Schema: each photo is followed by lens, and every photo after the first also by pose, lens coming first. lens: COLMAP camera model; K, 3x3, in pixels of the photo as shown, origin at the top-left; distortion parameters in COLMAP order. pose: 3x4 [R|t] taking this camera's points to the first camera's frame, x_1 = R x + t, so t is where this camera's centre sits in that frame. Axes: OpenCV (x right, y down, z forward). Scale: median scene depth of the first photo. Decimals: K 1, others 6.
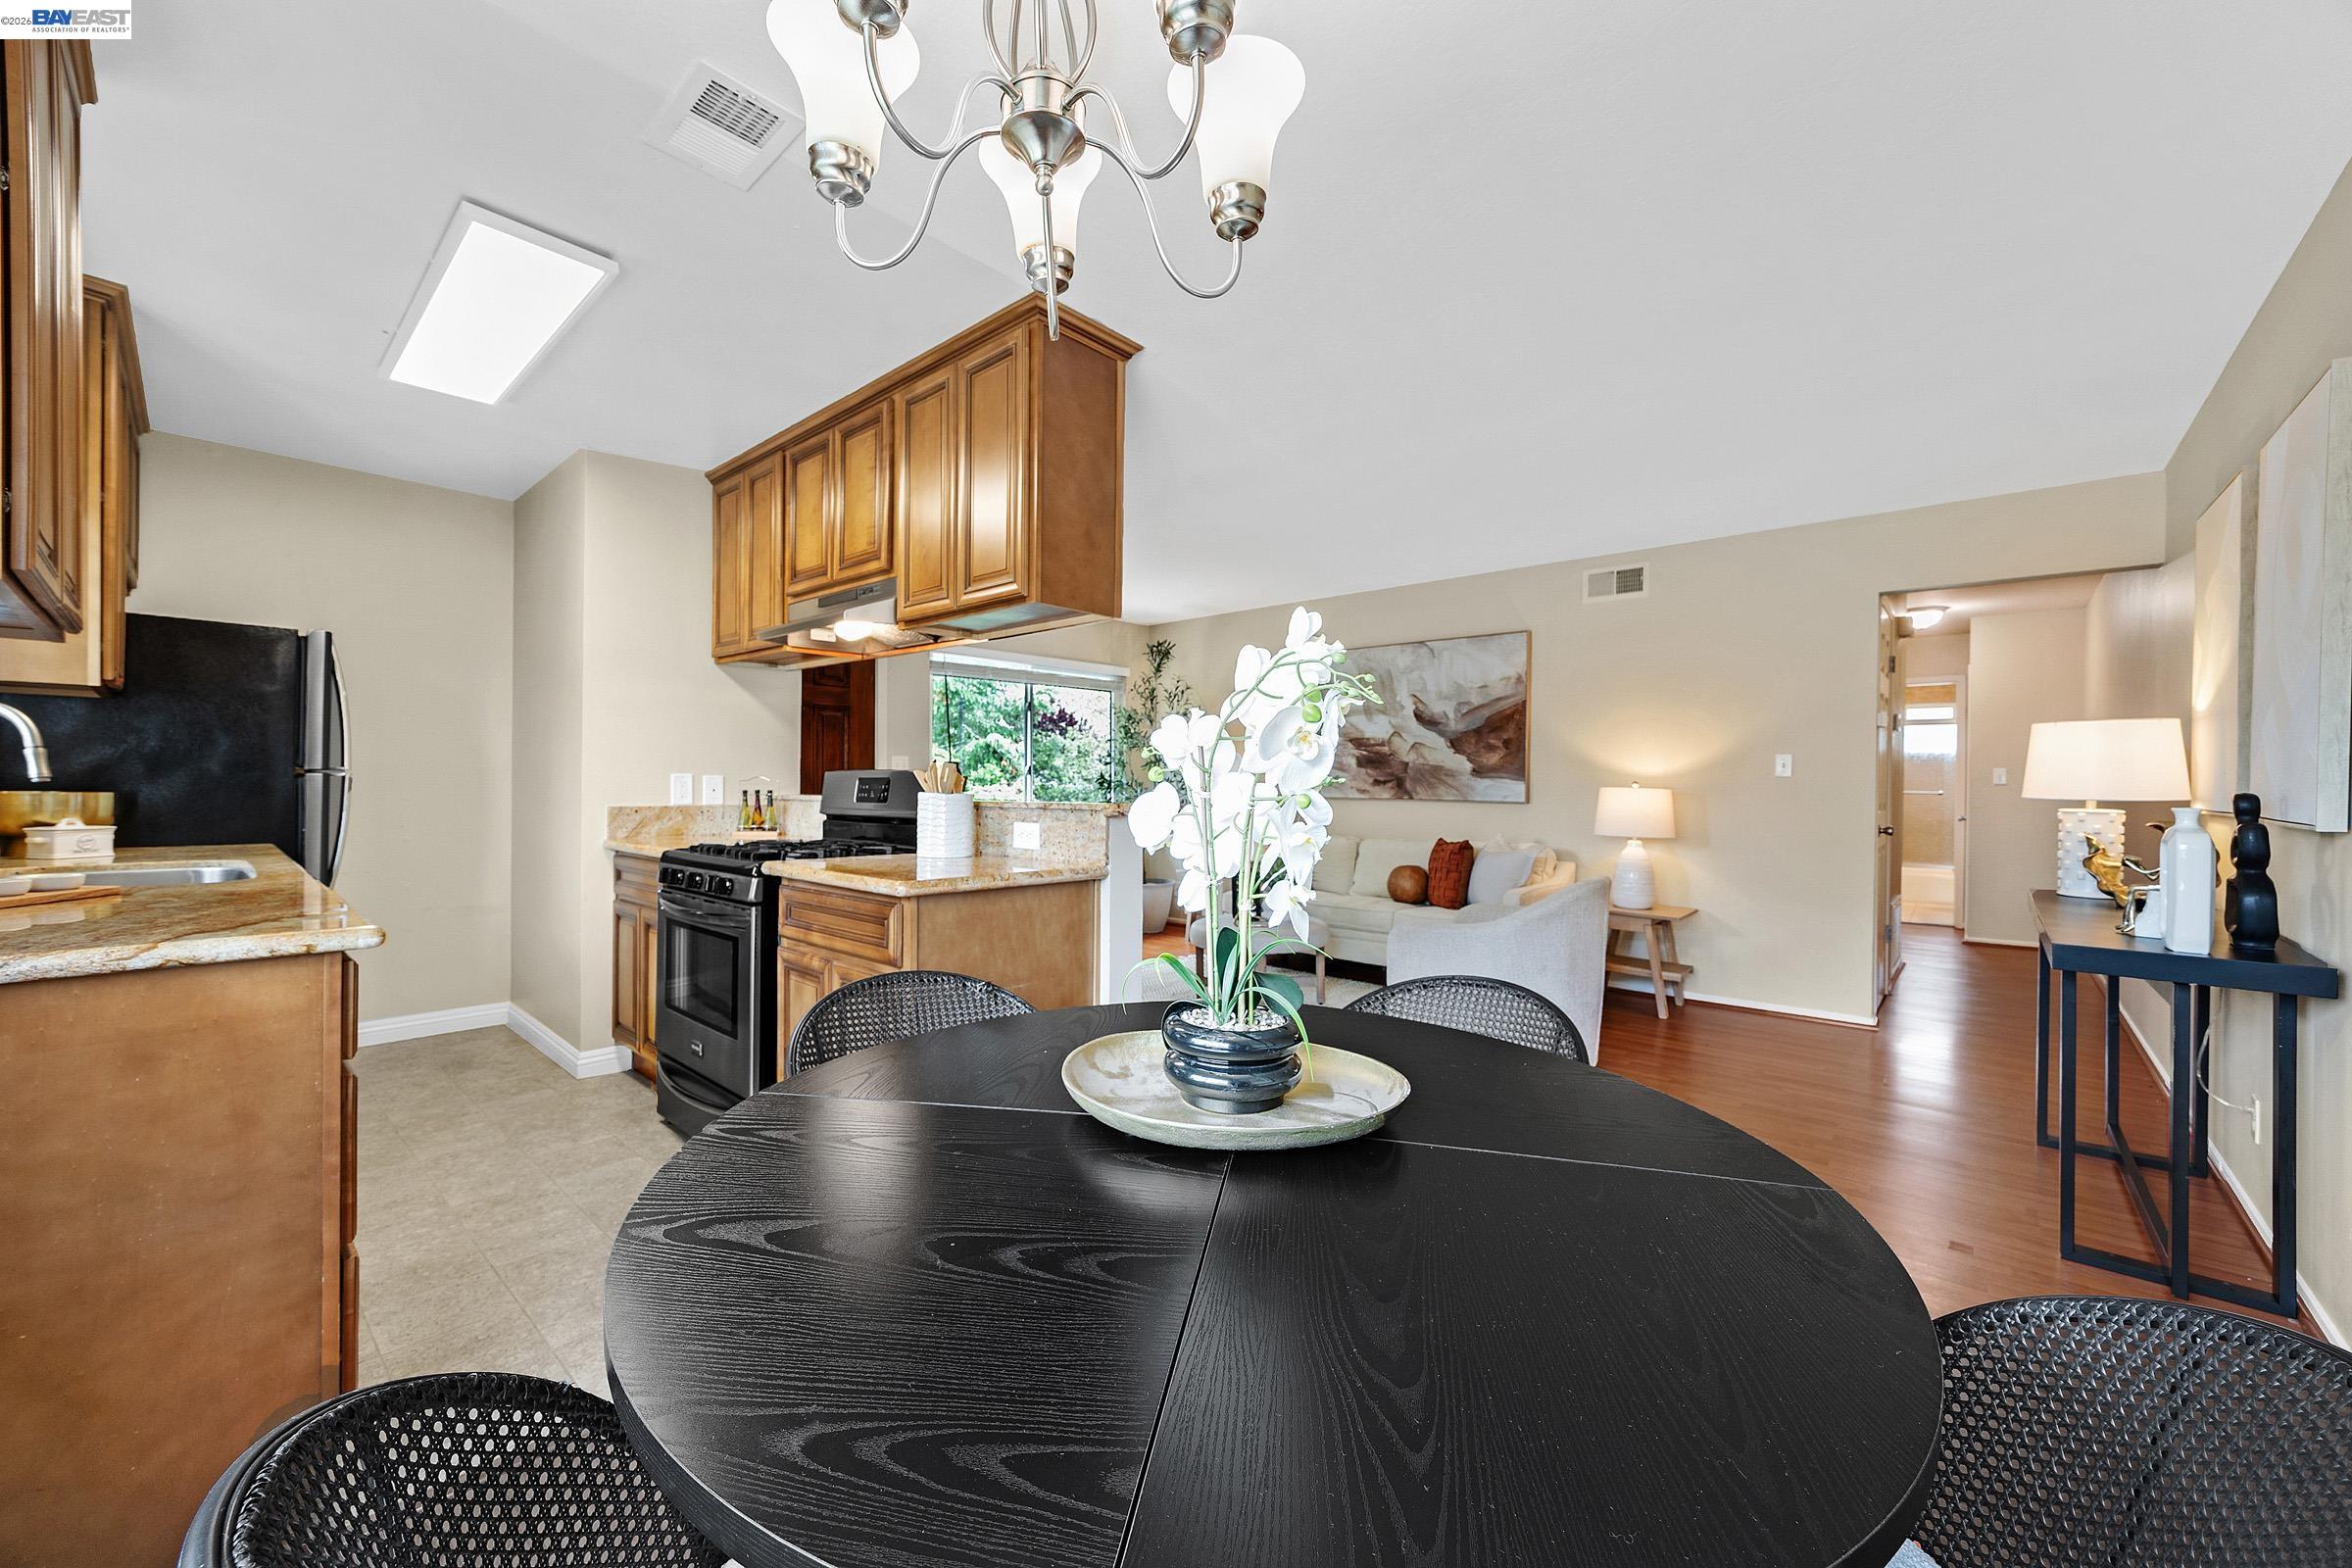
lens RADIAL K [[899.0, 0, 1179.9], [0, 899.0, 783.6], [0, 0, 1]] dist [0.000748, 0.000493]
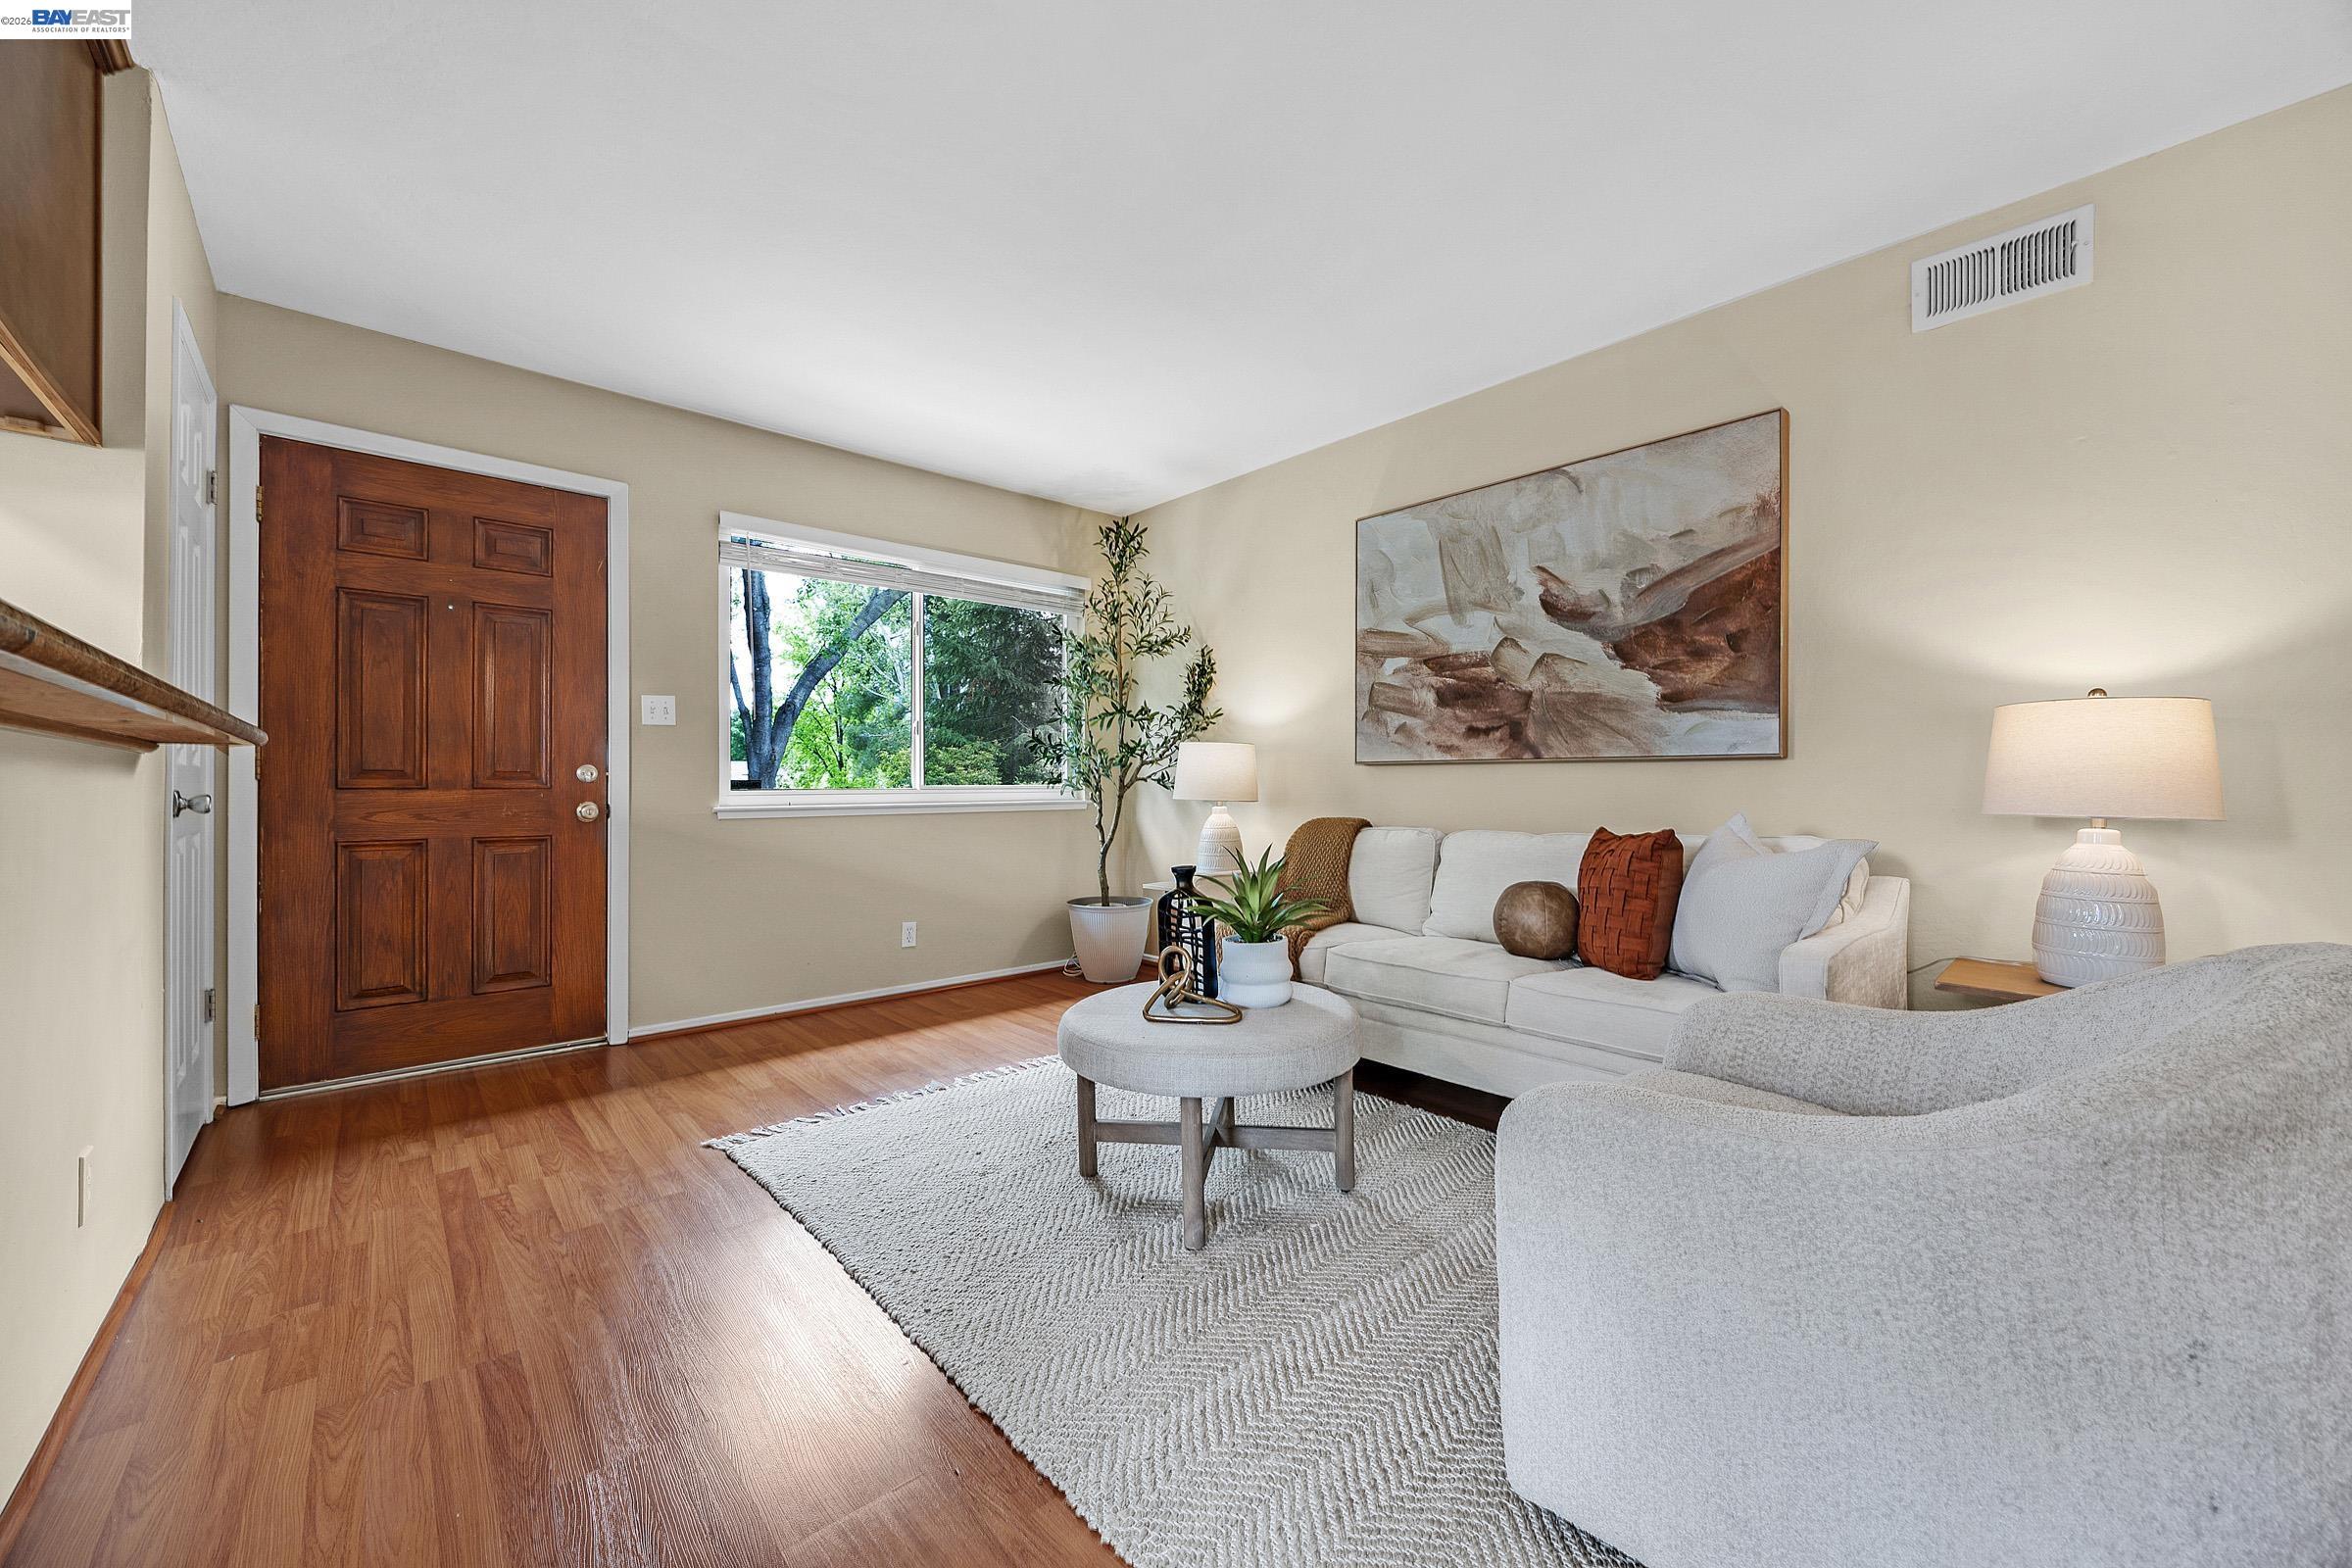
lens RADIAL K [[899.0, 0, 1182.6], [0, 899.0, 785.0], [0, 0, 1]] dist [0.000748, 0.000493]
pose [[0.994460, -0.007880, -0.104820, 0.148770], [0.007555, 0.999965, -0.003499, 0.049461], [0.104844, 0.002688, 0.994485, 0.645412]]
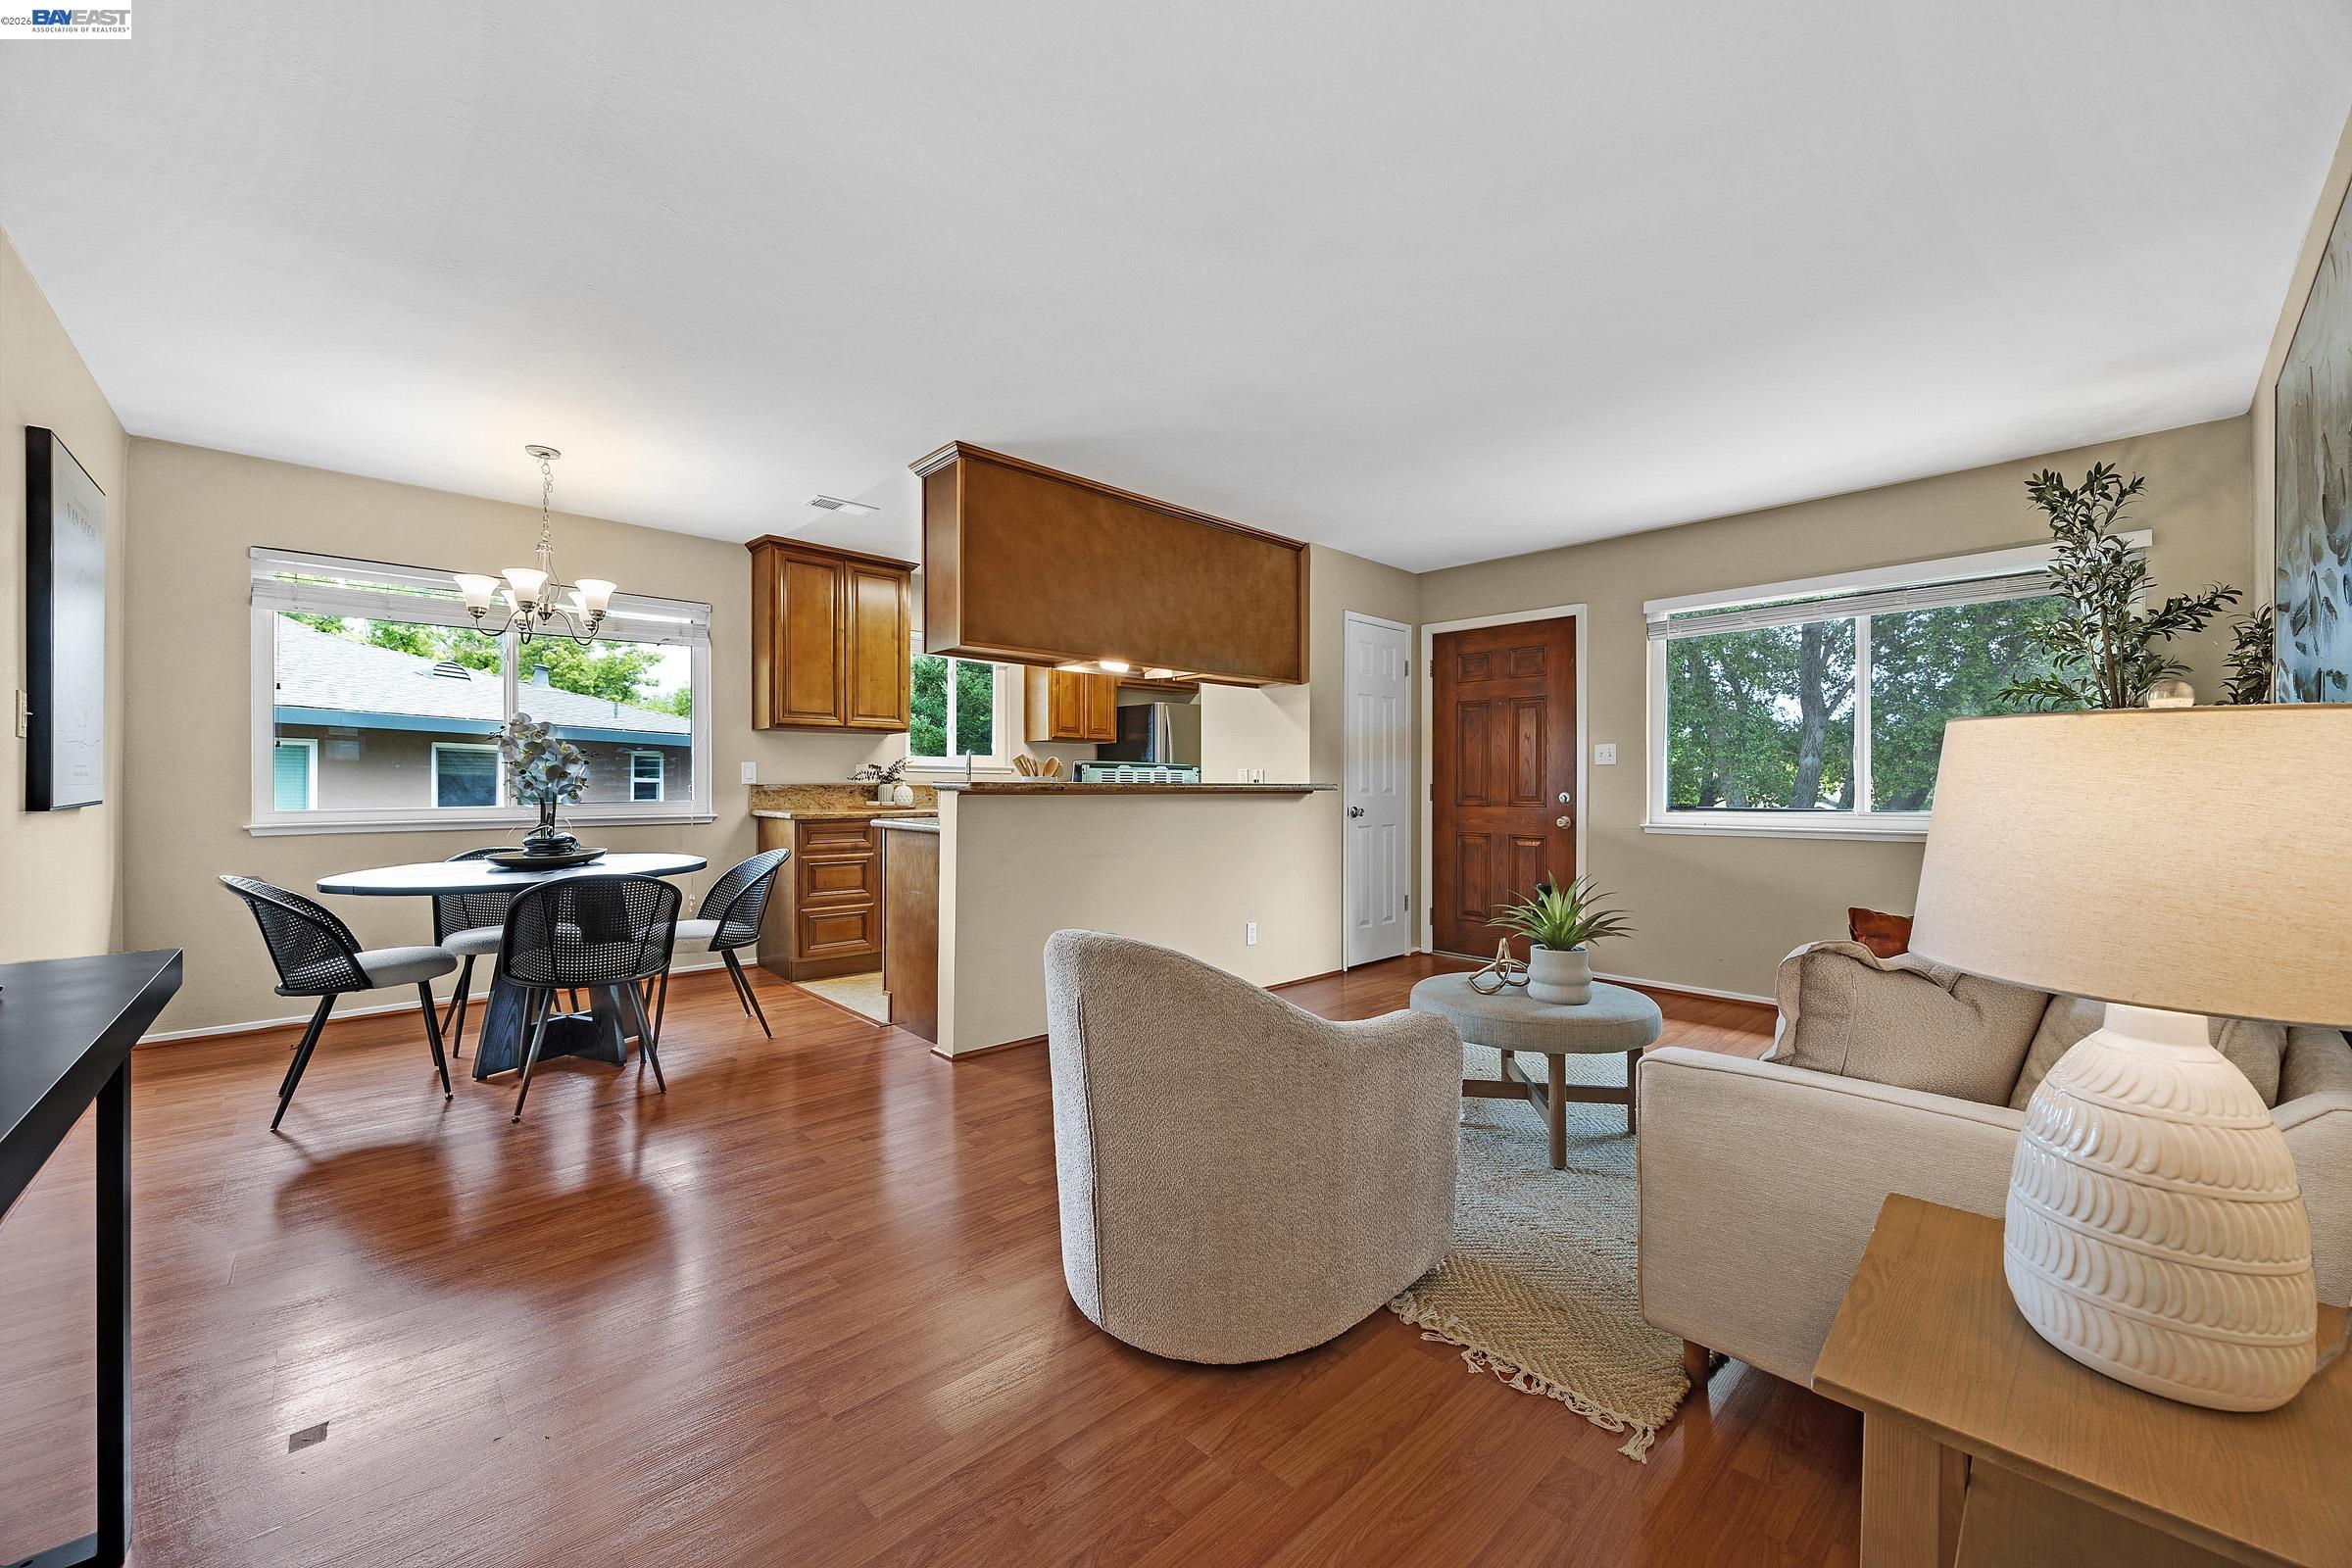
lens RADIAL K [[899.0, 0, 1176.5], [0, 899.0, 783.4], [0, 0, 1]] dist [0.000748, 0.000493]
pose [[-0.082245, -0.009422, -0.996568, 0.859276], [-0.003791, 0.999951, -0.009141, 0.024834], [0.996605, 0.003026, -0.082277, 0.973539]]
